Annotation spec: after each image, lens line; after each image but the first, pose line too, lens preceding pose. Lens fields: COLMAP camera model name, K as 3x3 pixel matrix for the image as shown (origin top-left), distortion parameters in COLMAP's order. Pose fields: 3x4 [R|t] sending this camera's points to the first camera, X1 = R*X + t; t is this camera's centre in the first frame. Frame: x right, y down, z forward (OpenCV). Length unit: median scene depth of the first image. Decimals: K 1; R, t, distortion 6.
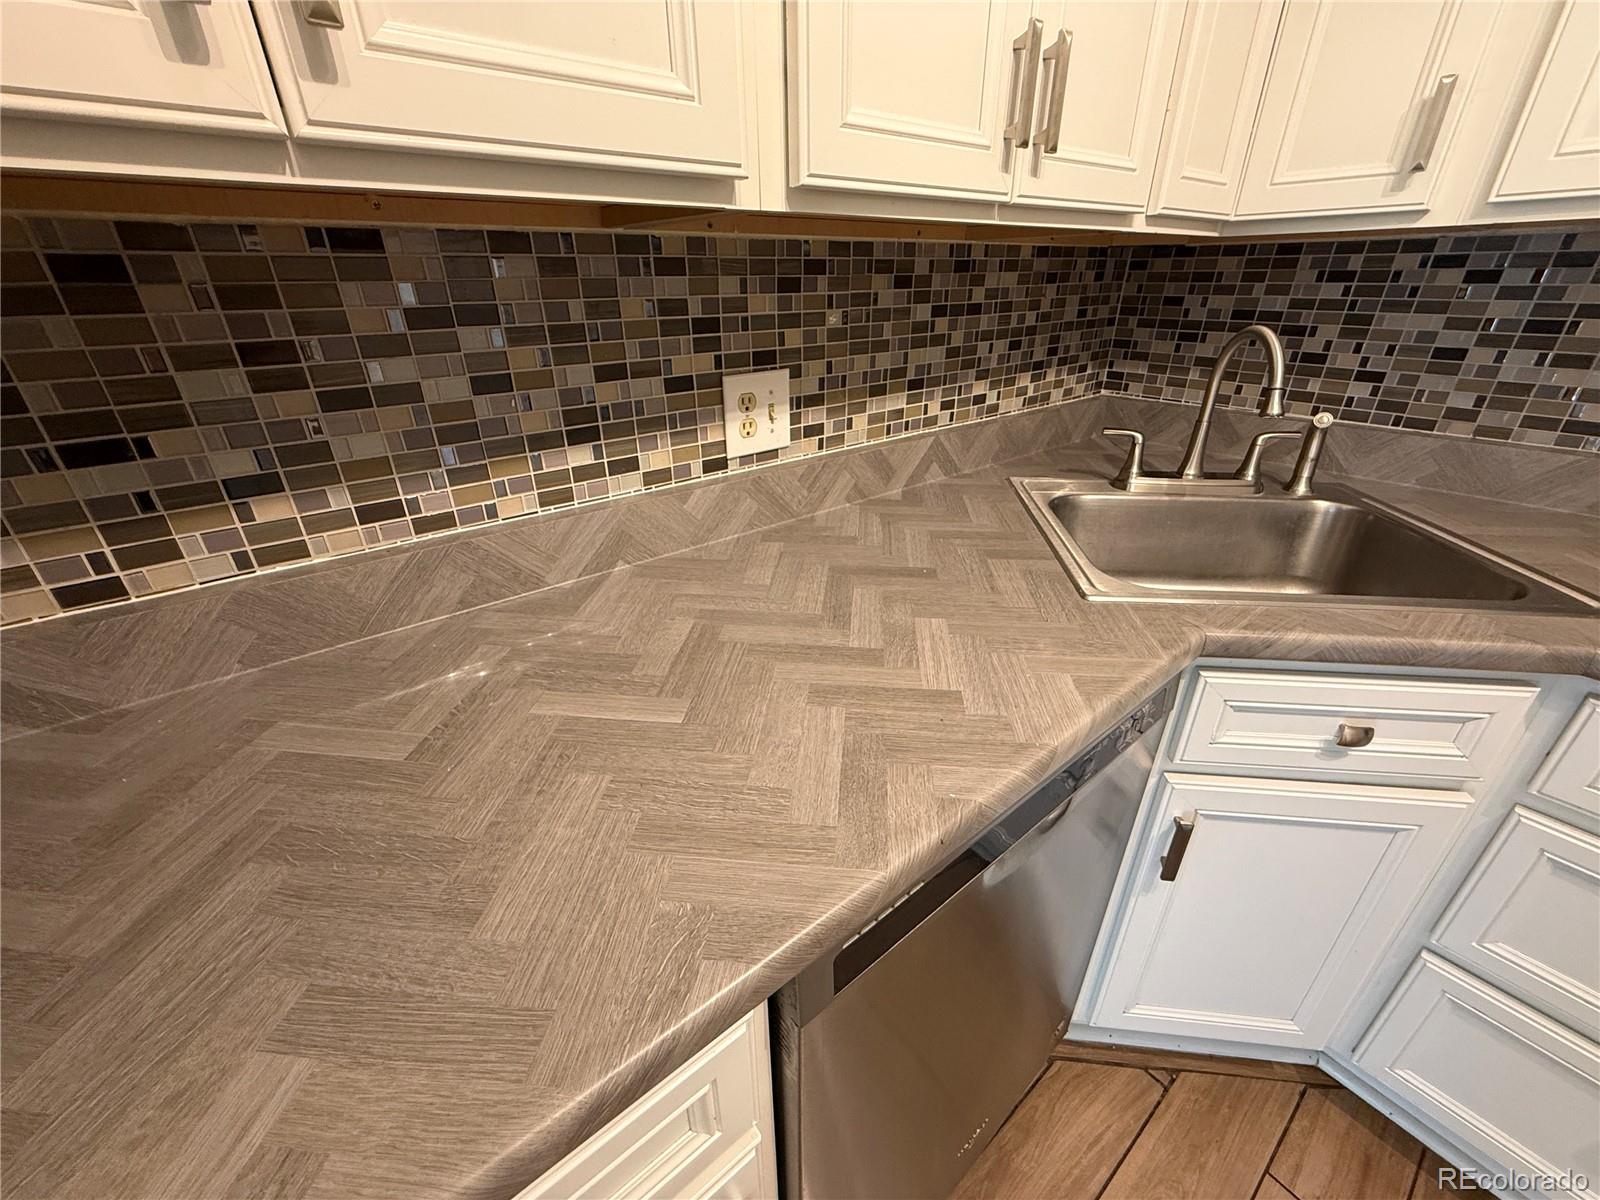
lens RADIAL K [[639.1, 0, 795.6], [0, 639.1, 599.7], [0, 0, 1]] dist [-0.000136, 0.000250]
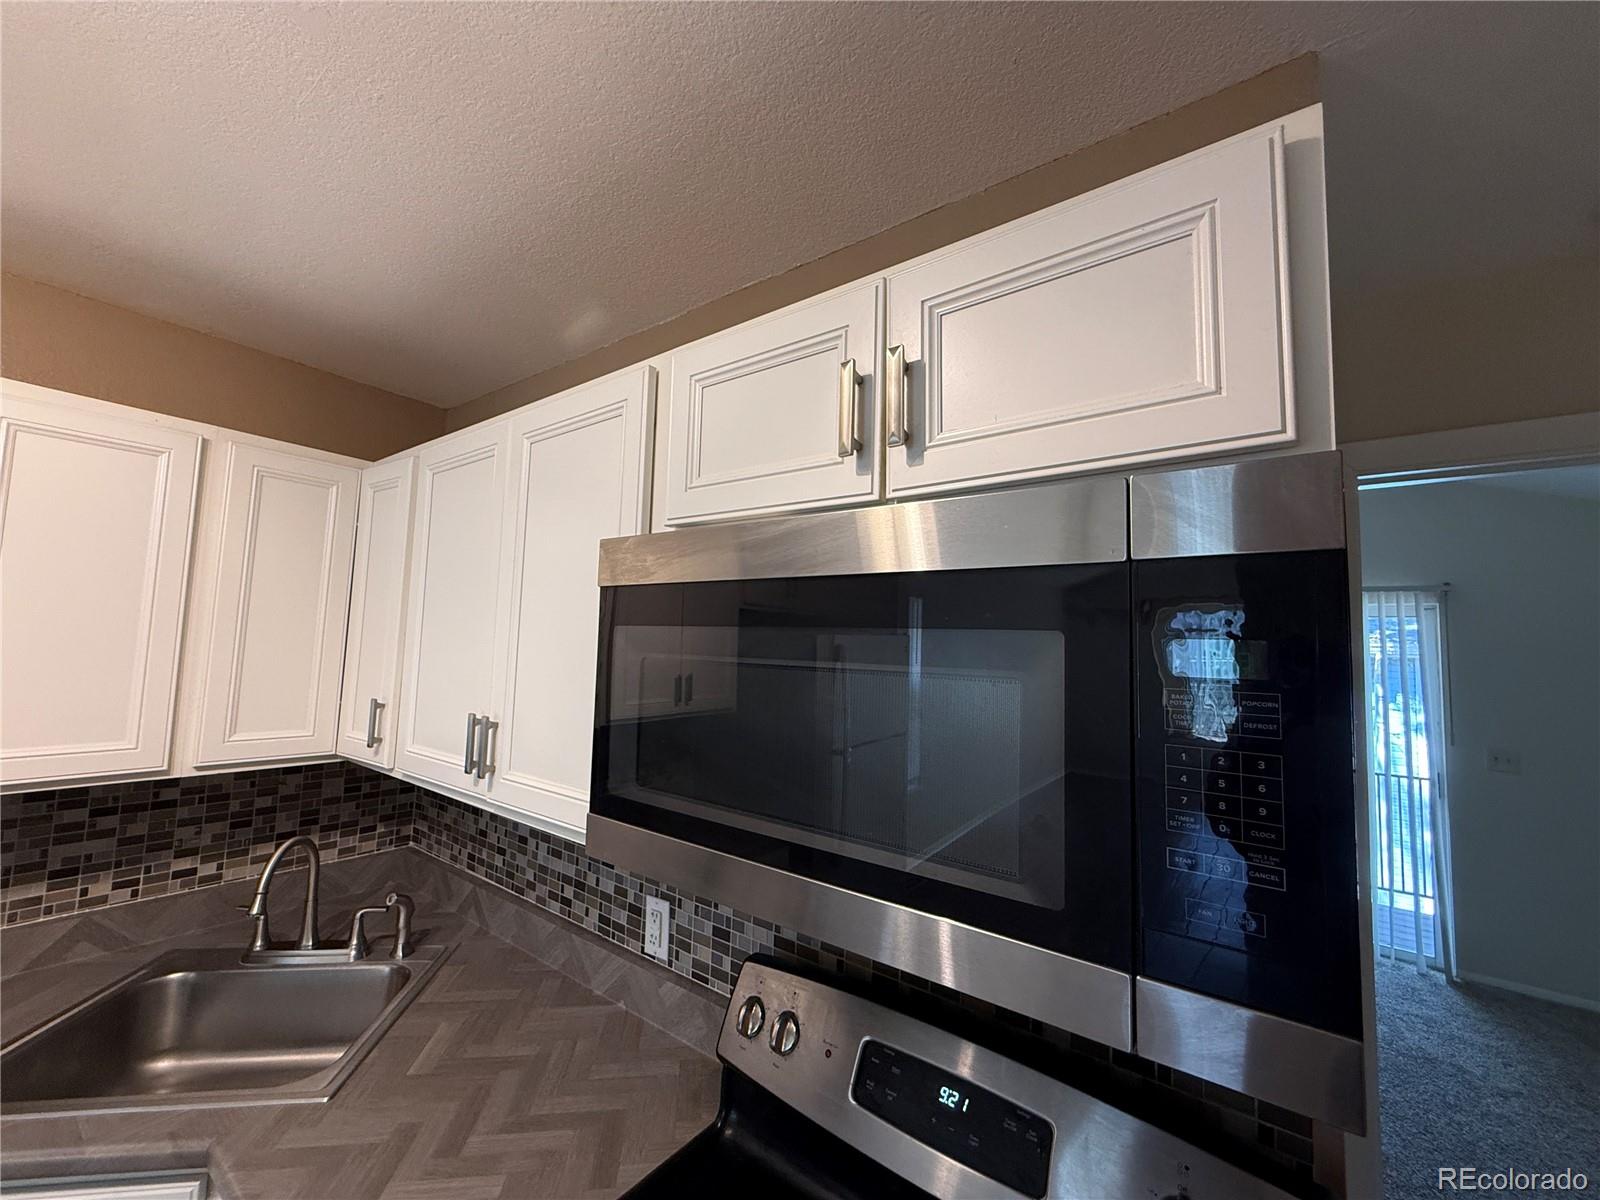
lens RADIAL K [[639.1, 0, 798.0], [0, 639.1, 597.2], [0, 0, 1]] dist [-0.000136, 0.000250]
pose [[0.966499, 0.068581, 0.247337, 1.378946], [0.069862, 0.856968, -0.510613, -0.090174], [-0.246979, 0.510787, 0.823467, -0.666423]]
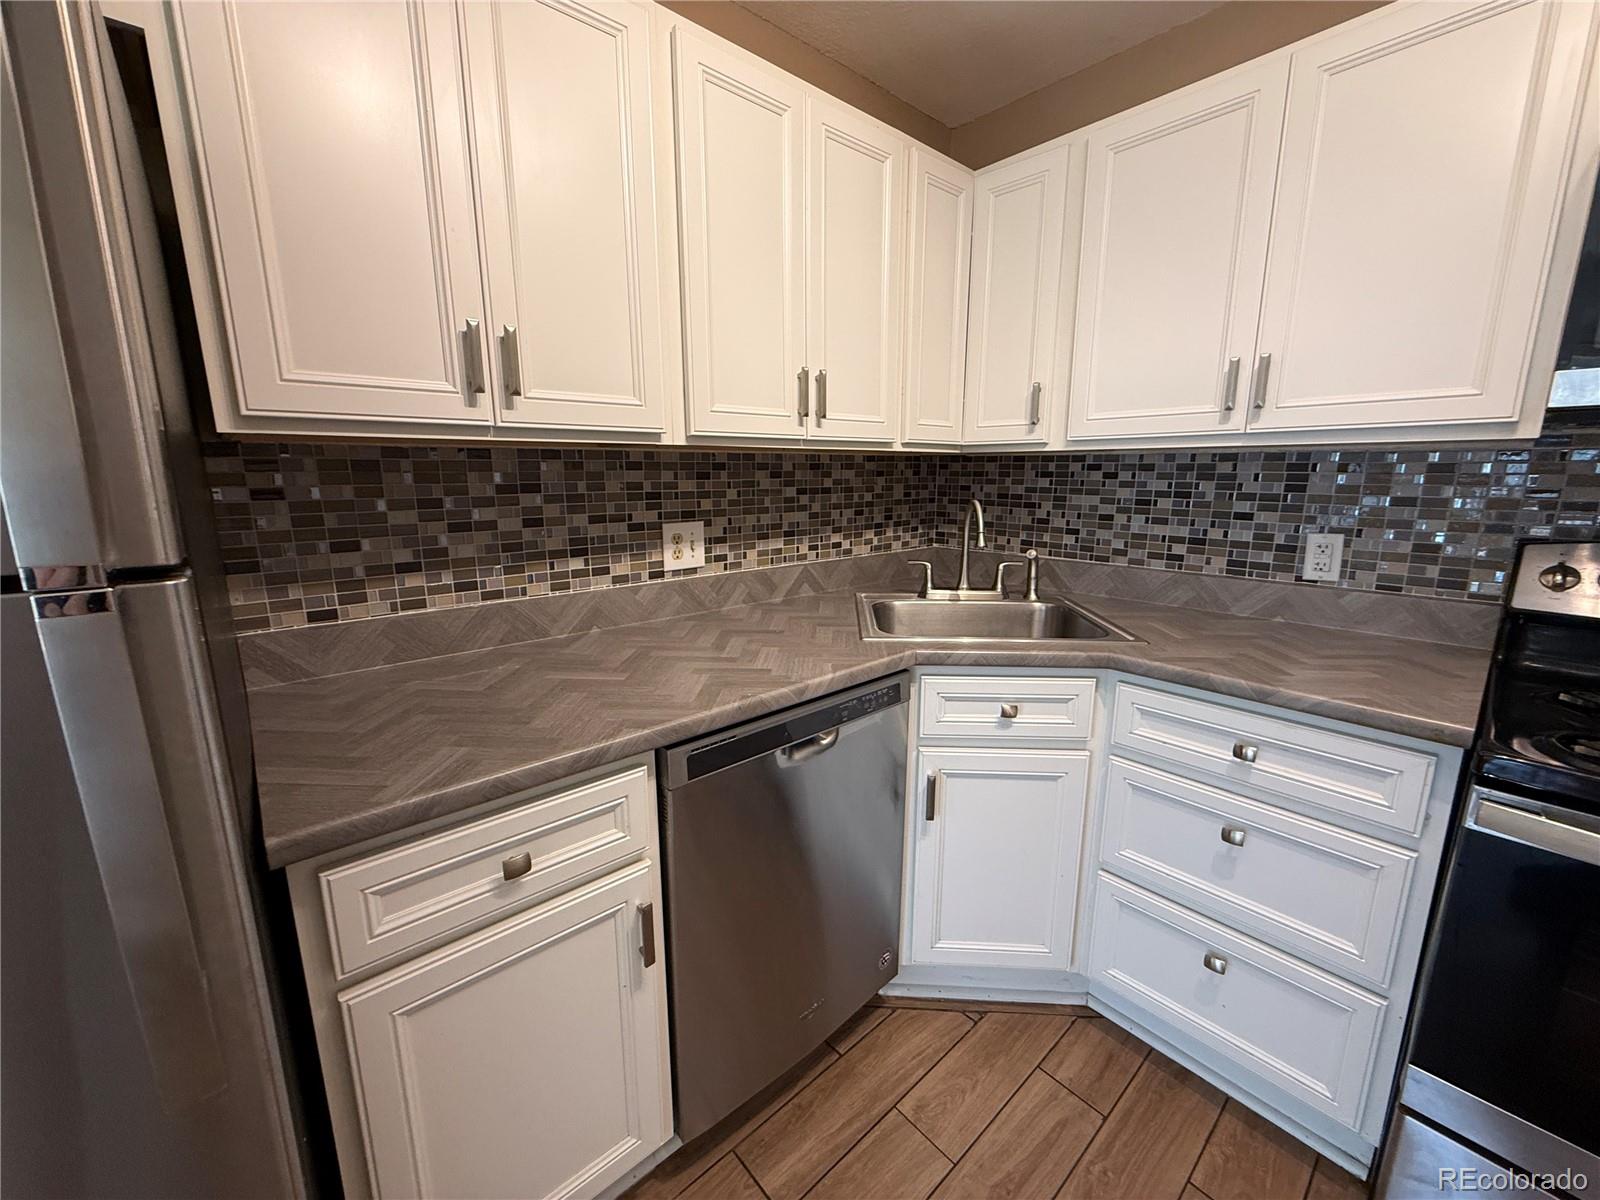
lens RADIAL K [[639.1, 0, 795.2], [0, 639.1, 599.8], [0, 0, 1]] dist [-0.000136, 0.000250]
pose [[0.998780, 0.000611, 0.049369, 0.146749], [0.012417, 0.964679, -0.263134, 0.282657], [-0.047786, 0.263426, 0.963495, -0.576254]]
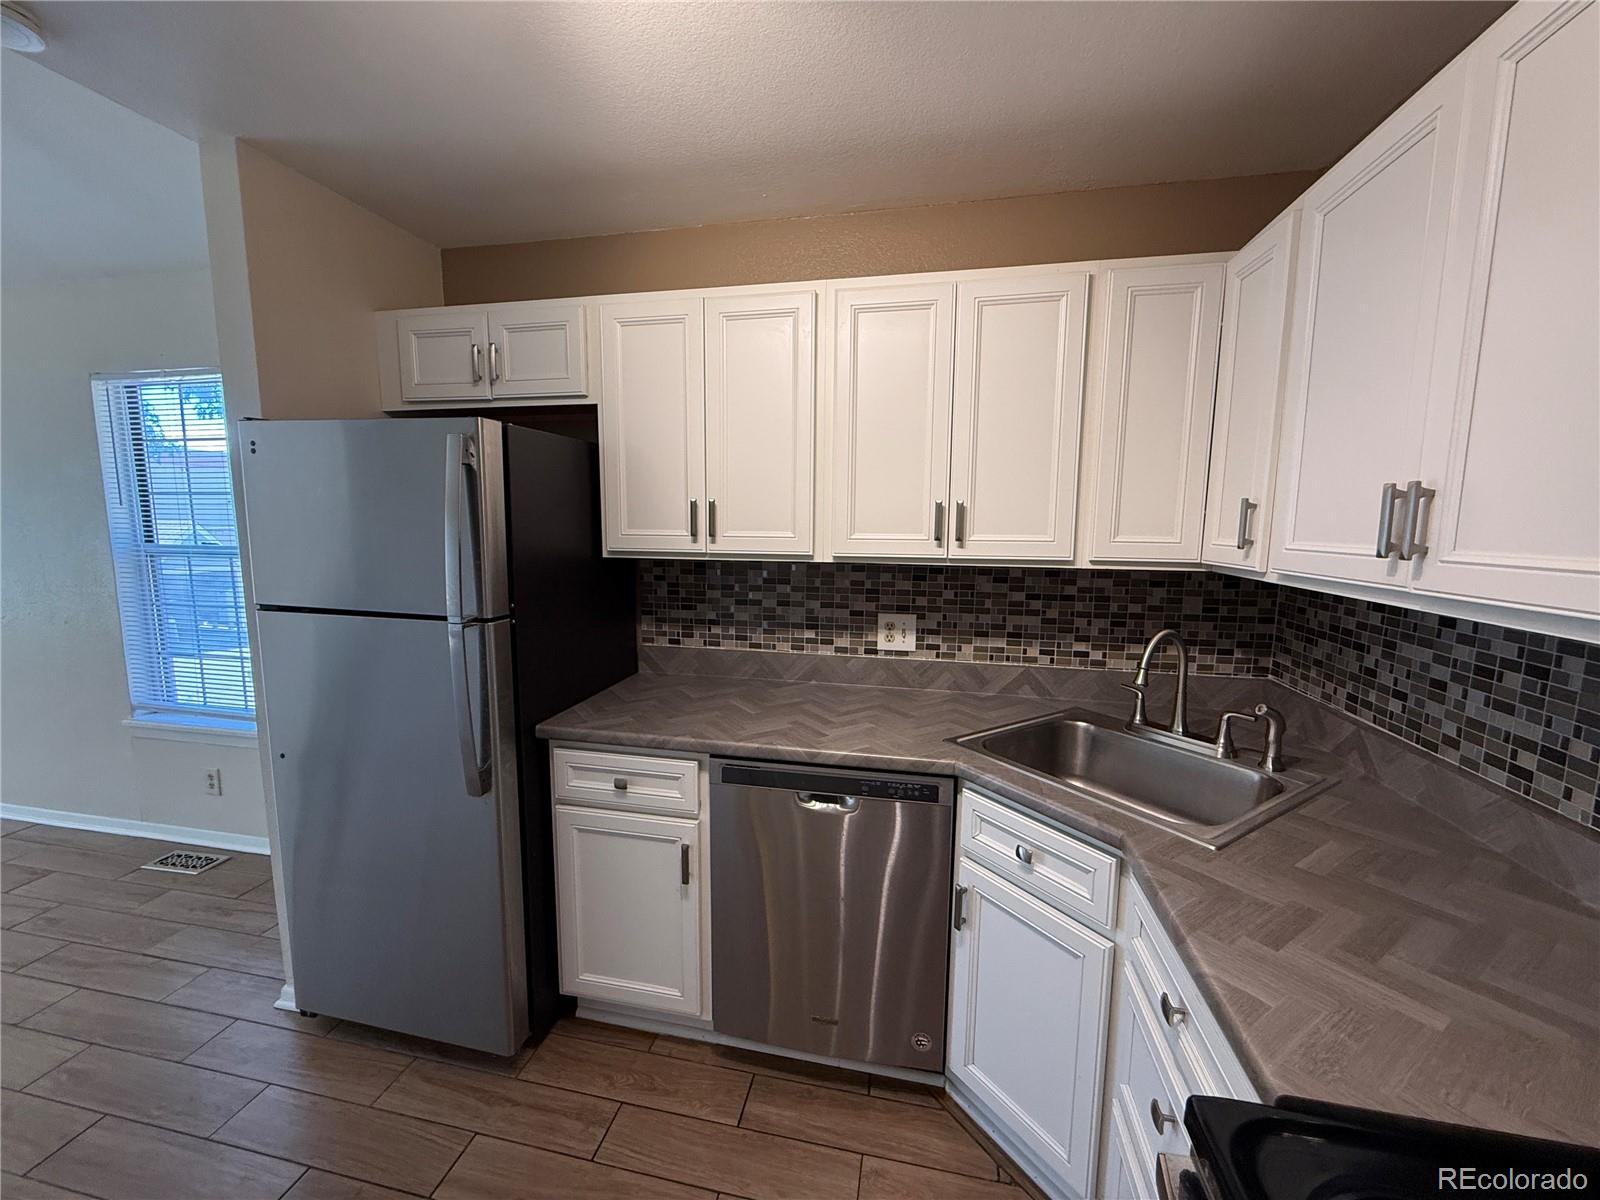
lens RADIAL K [[639.1, 0, 794.7], [0, 639.1, 599.8], [0, 0, 1]] dist [-0.000136, 0.000250]
pose [[0.631278, 0.115530, -0.766904, 1.294245], [-0.363232, 0.917727, -0.160745, 0.066104], [0.685238, 0.380039, 0.621305, -0.554347]]
